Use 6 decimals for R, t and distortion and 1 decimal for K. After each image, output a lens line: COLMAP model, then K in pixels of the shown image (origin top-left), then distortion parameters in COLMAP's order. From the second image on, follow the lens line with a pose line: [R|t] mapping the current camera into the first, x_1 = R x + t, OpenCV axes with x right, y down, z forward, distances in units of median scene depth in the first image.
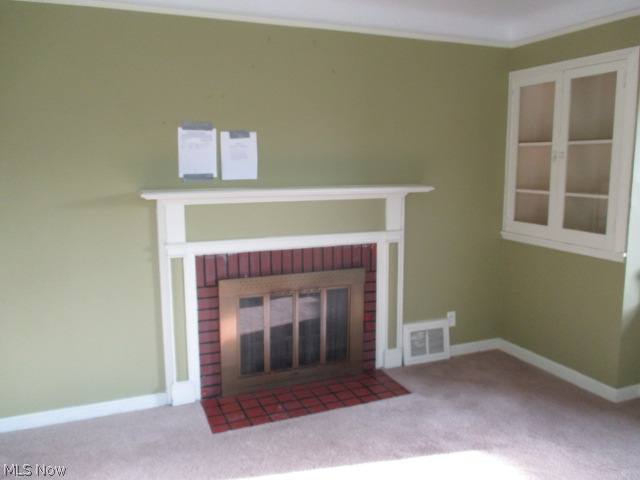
lens RADIAL K [[532.2, 0, 320.0], [0, 532.2, 240.0], [0, 0, 1]] dist [-0.019444, 0.006430]
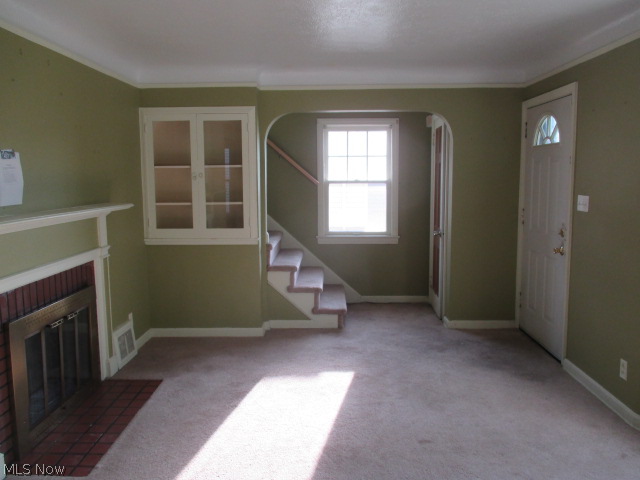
lens RADIAL K [[532.2, 0, 320.0], [0, 532.2, 240.0], [0, 0, 1]] dist [-0.019444, 0.006430]
pose [[0.408680, -0.114950, 0.905410, -0.681523], [0.146327, 0.987456, 0.059318, -0.031730], [-0.900871, 0.108244, 0.420373, 0.163477]]
